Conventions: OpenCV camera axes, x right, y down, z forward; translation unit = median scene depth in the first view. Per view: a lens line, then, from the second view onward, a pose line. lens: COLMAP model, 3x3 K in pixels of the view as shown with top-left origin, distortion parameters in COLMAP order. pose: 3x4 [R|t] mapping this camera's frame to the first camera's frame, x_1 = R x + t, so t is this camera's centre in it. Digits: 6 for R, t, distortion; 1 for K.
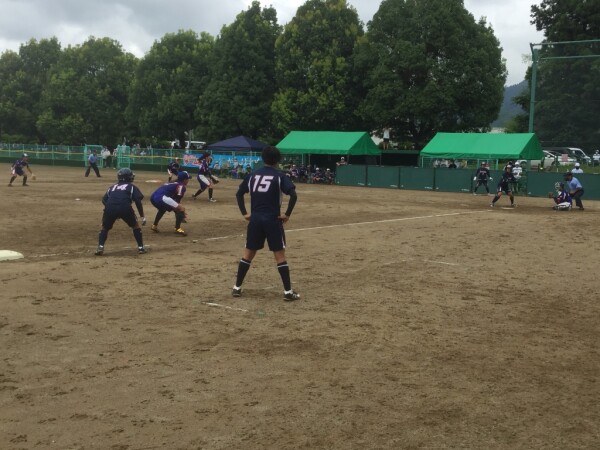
lens RADIAL K [[667.0, 0, 299.5], [0, 667.0, 226.7], [0, 0, 1]] dist [0.056033, 0.000000]
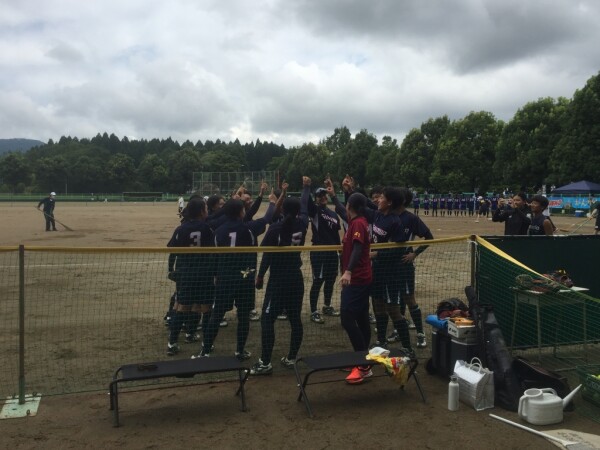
lens RADIAL K [[577.8, 0, 300.0], [0, 577.8, 223.9], [0, 0, 1]] dist [0.000537, 0.000000]
pose [[0.803350, 0.002201, -0.595504, 0.102910], [-0.045714, 0.997270, -0.057984, 0.019568], [0.593750, 0.073805, 0.801257, -0.096940]]
